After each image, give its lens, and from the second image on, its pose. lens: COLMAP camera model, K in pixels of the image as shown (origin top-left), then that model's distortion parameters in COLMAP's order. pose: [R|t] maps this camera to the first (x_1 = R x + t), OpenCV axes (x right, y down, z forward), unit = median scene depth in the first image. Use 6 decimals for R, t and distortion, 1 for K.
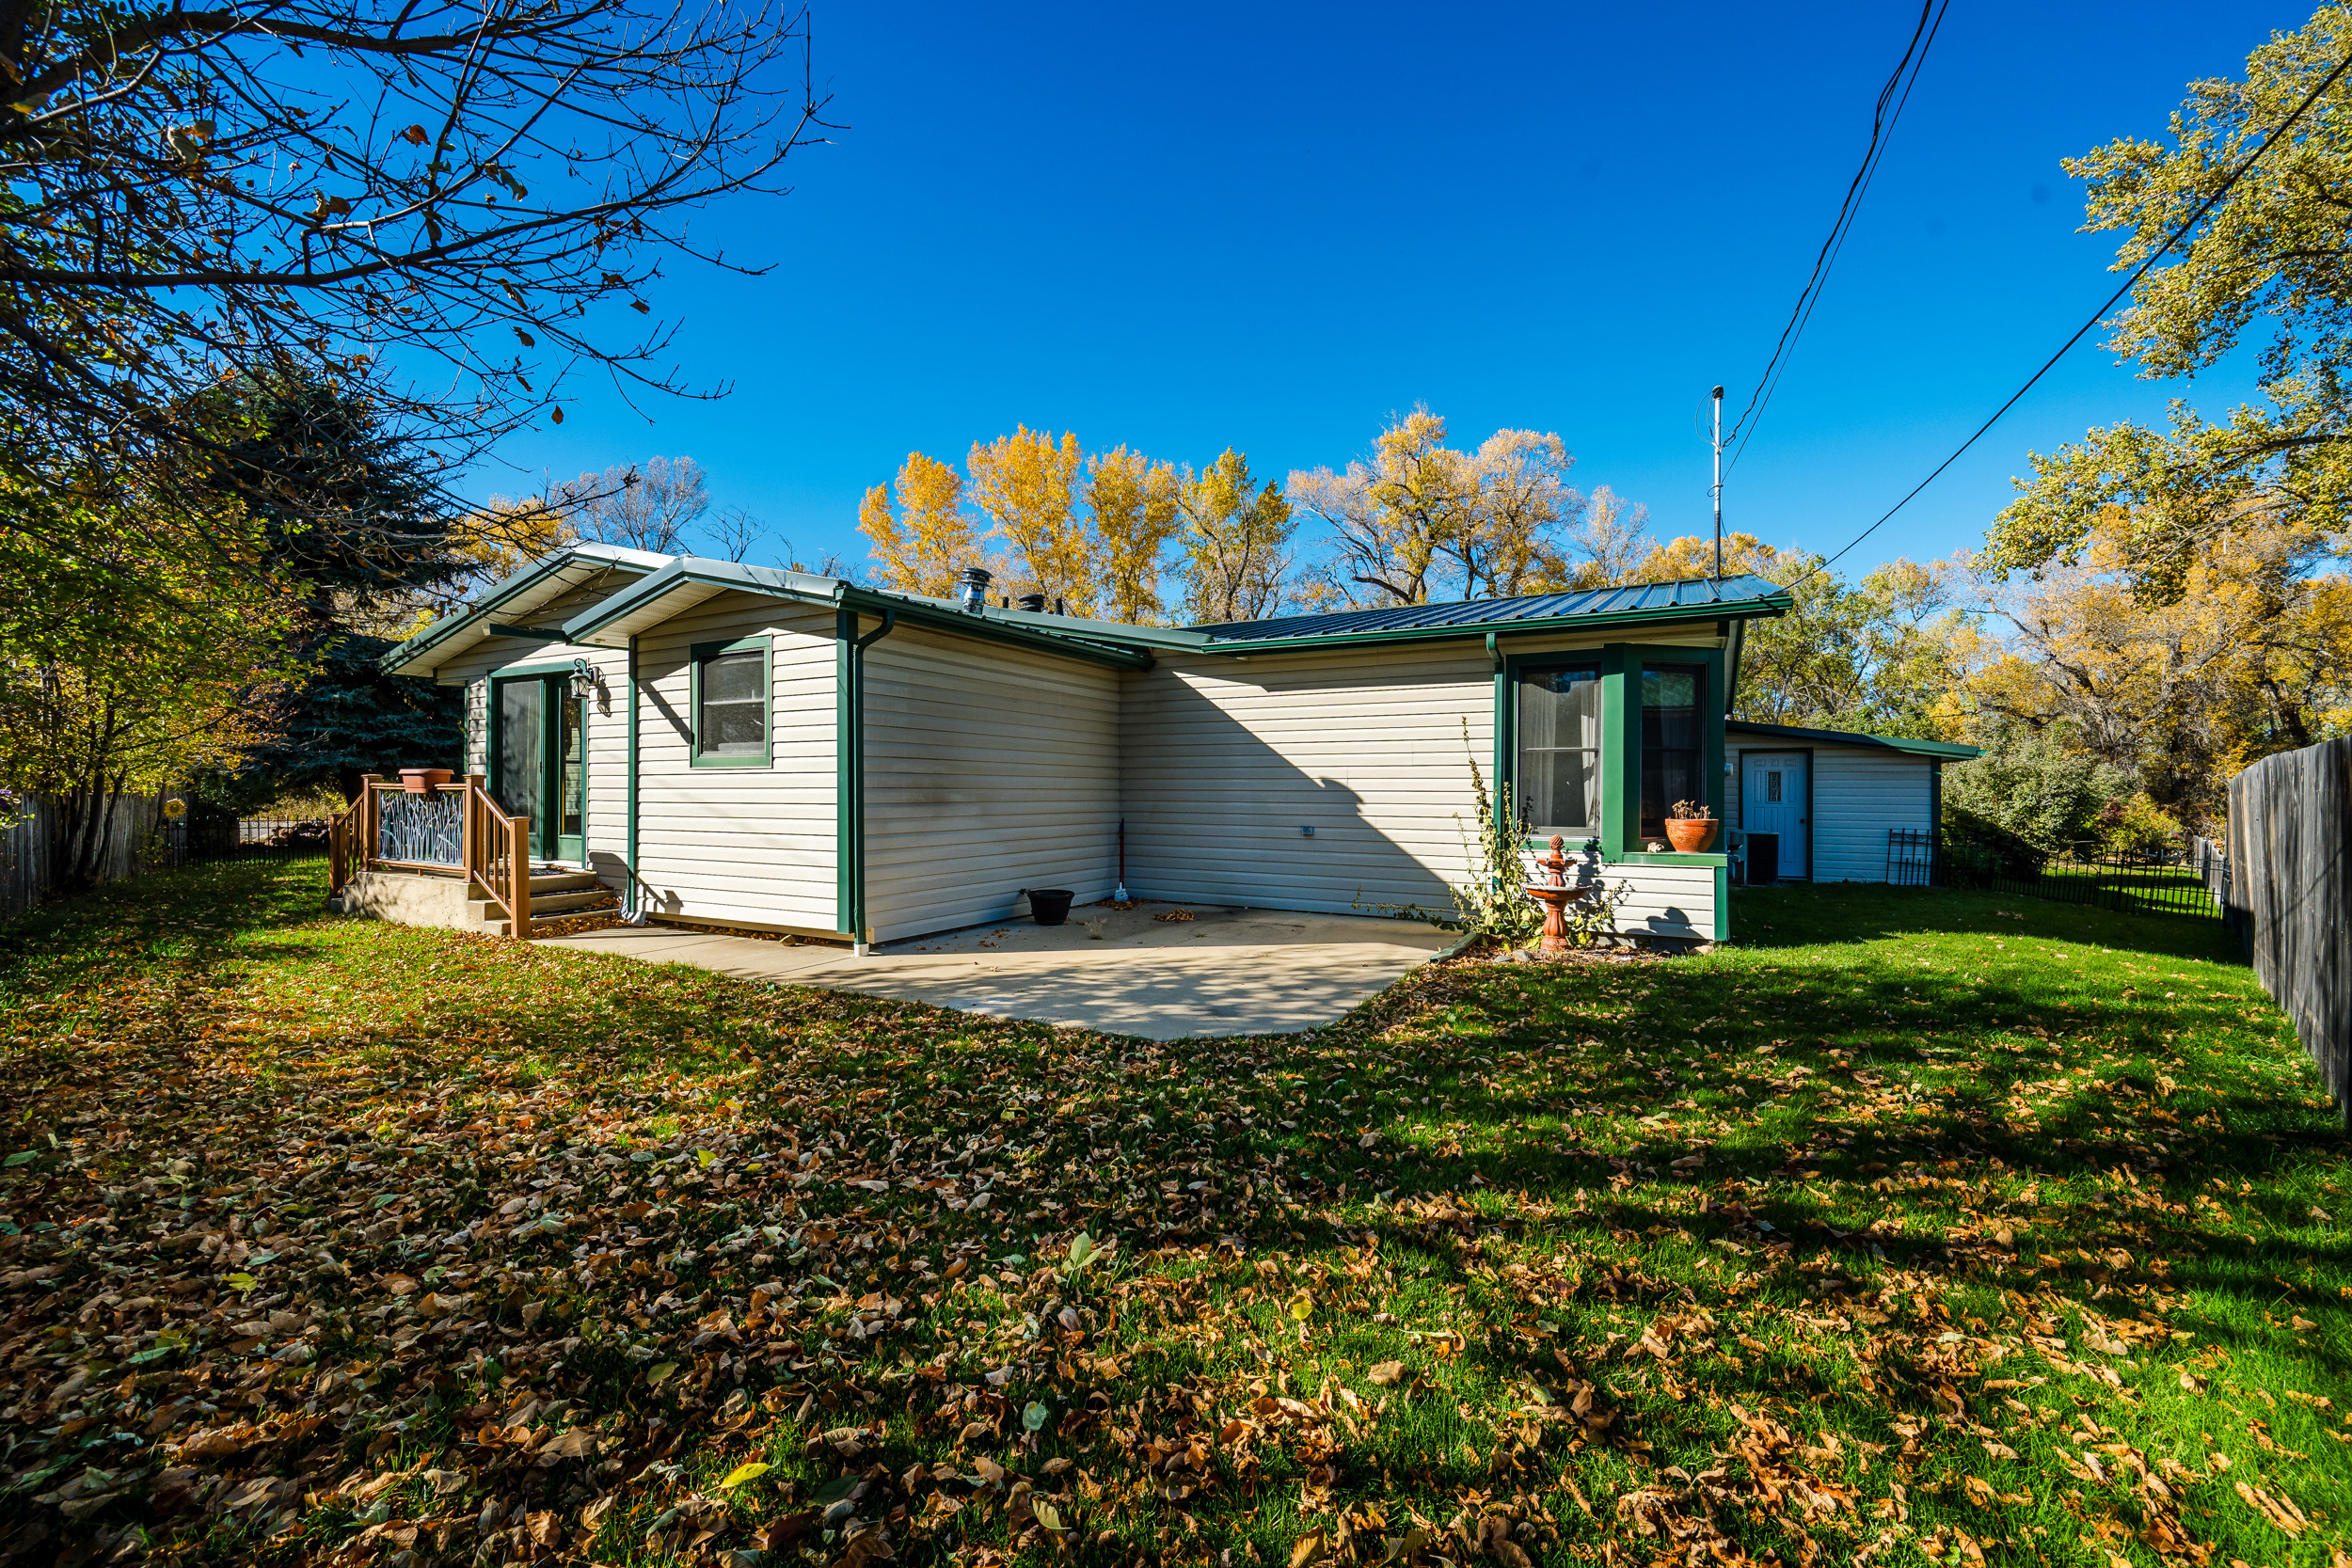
lens RADIAL K [[906.7, 0, 1179.1], [0, 906.7, 789.2], [0, 0, 1]] dist [0.004202, -0.002608]
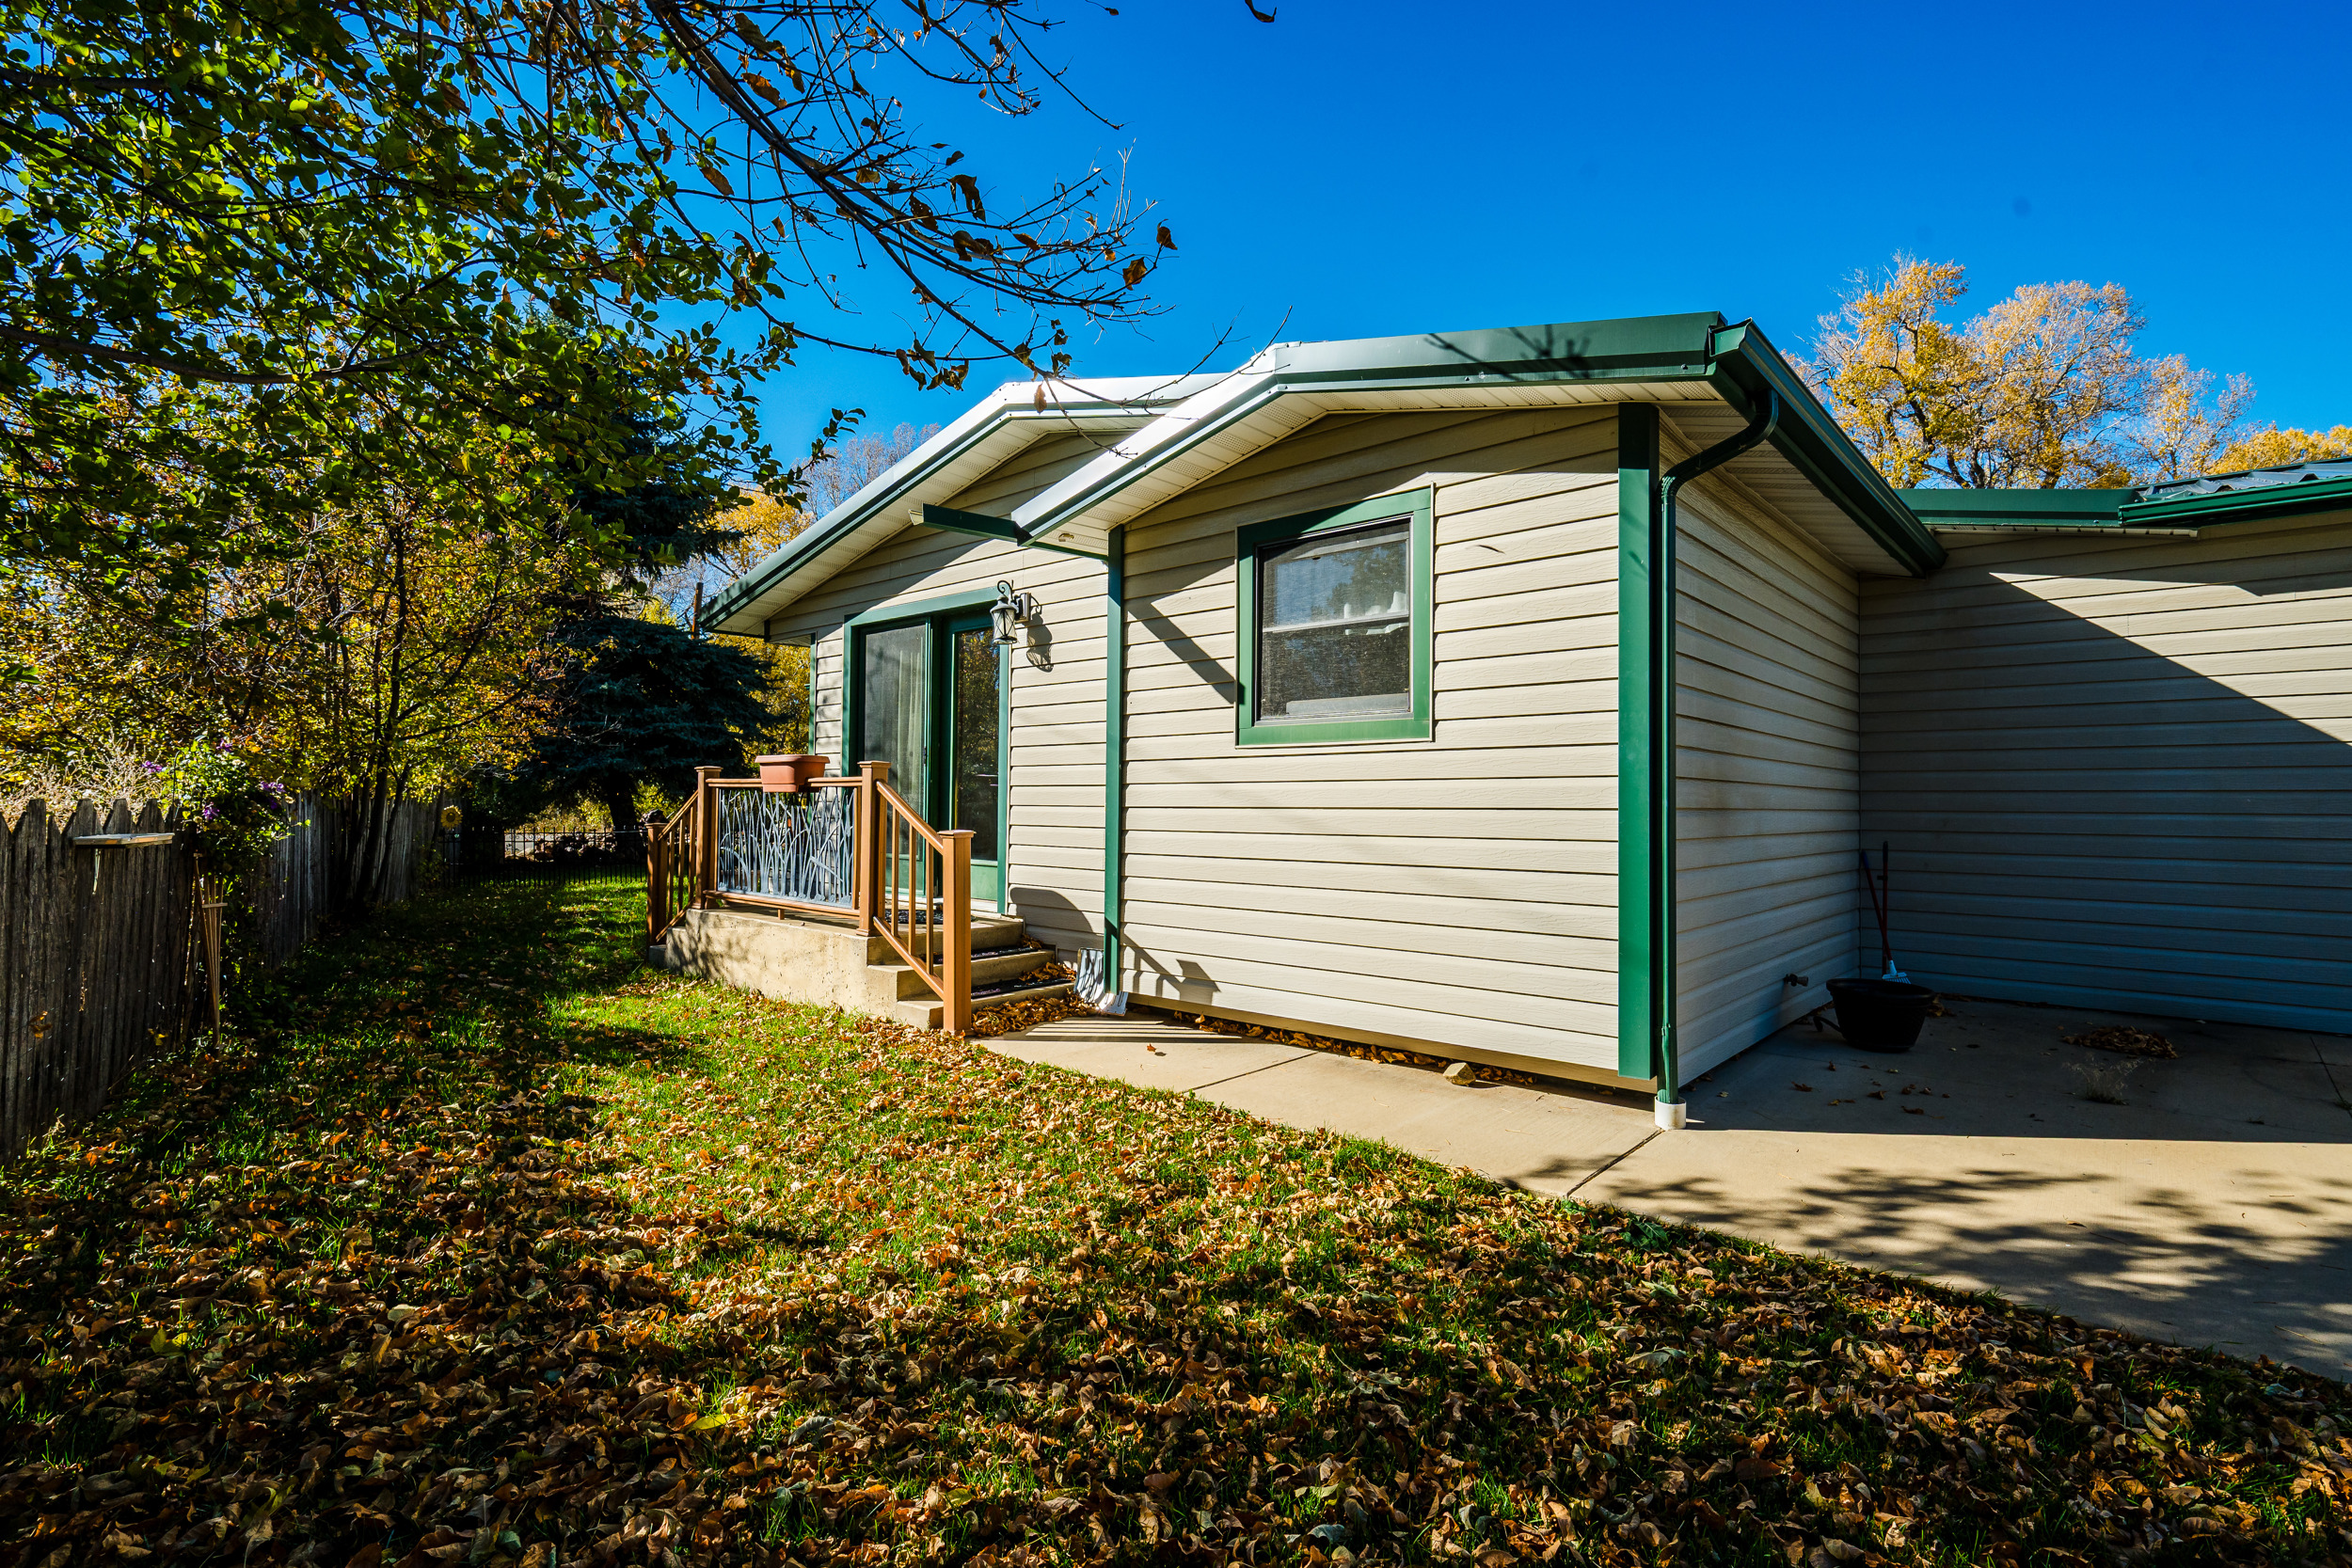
lens RADIAL K [[1075.4, 0, 1188.4], [0, 1075.4, 782.1], [0, 0, 1]] dist [0.000254, 0.000087]
pose [[0.975081, -0.001394, -0.221843, -0.400664], [-0.003230, 0.999785, -0.020476, 0.012325], [0.221824, 0.020682, 0.974867, 0.327697]]
